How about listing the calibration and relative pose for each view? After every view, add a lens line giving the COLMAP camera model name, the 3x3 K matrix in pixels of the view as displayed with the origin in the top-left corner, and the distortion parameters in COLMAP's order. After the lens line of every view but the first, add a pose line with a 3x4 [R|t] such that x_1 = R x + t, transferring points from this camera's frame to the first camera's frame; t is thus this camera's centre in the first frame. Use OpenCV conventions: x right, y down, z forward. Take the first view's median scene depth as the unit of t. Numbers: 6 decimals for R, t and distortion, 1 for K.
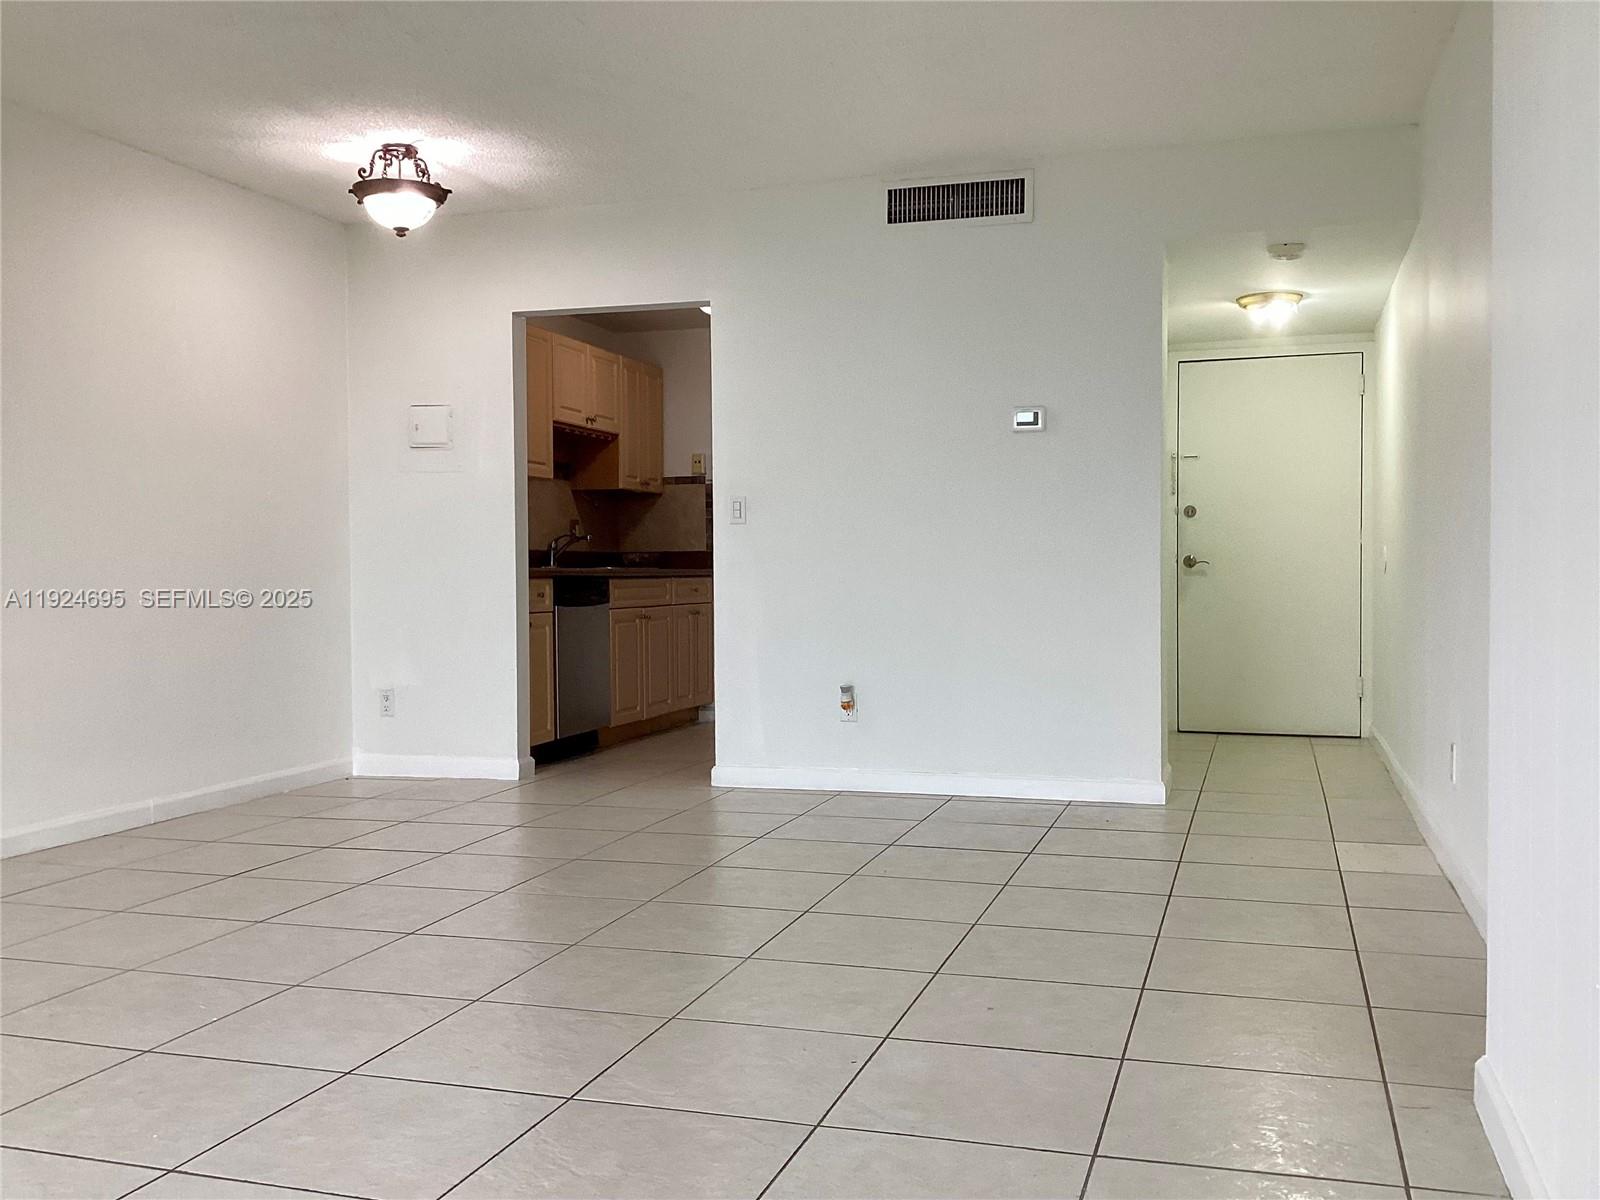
lens RADIAL K [[1440.0, 0, 800.0], [0, 1440.0, 600.0], [0, 0, 1]] dist [0.095852, -0.228451]
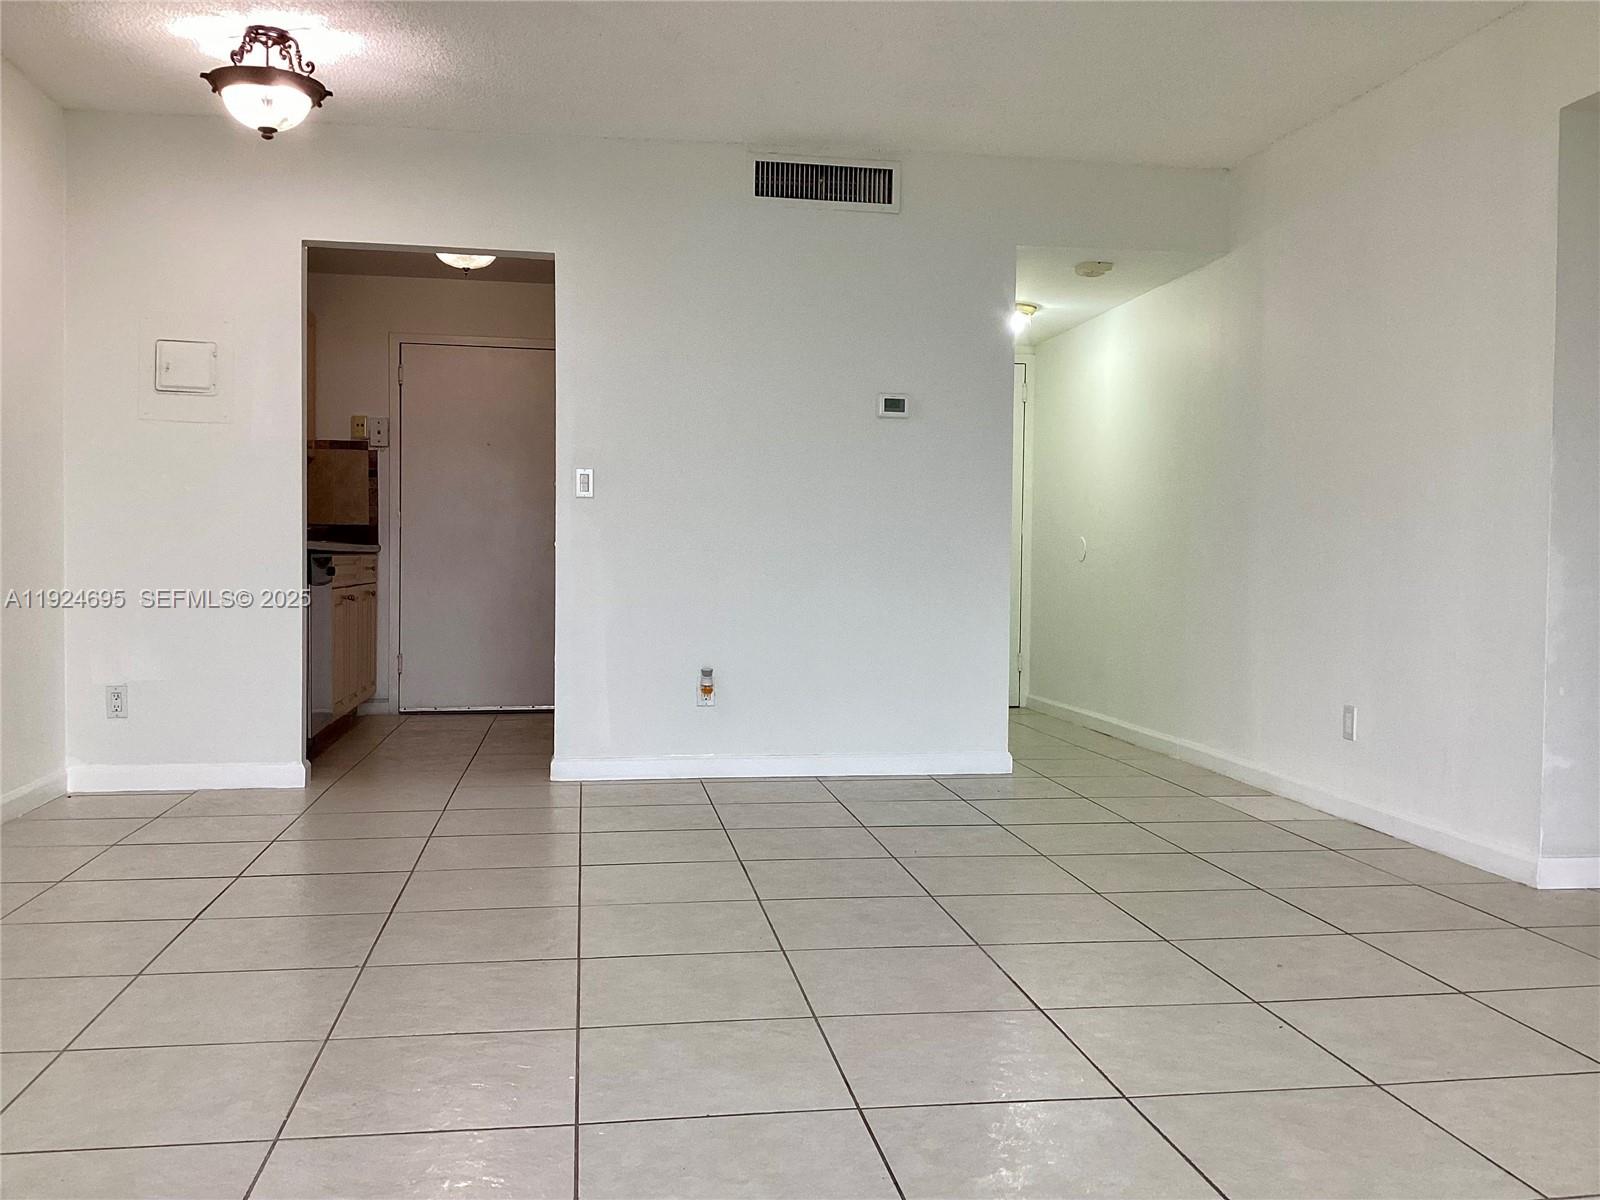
lens RADIAL K [[1443.4, 0, 800.0], [0, 1443.4, 600.0], [0, 0, 1]] dist [0.098022, -0.189314]
pose [[0.896533, 0.002697, 0.442970, -0.345921], [-0.007796, 0.999923, 0.009690, 0.003045], [-0.442909, -0.012141, 0.896484, 0.104095]]
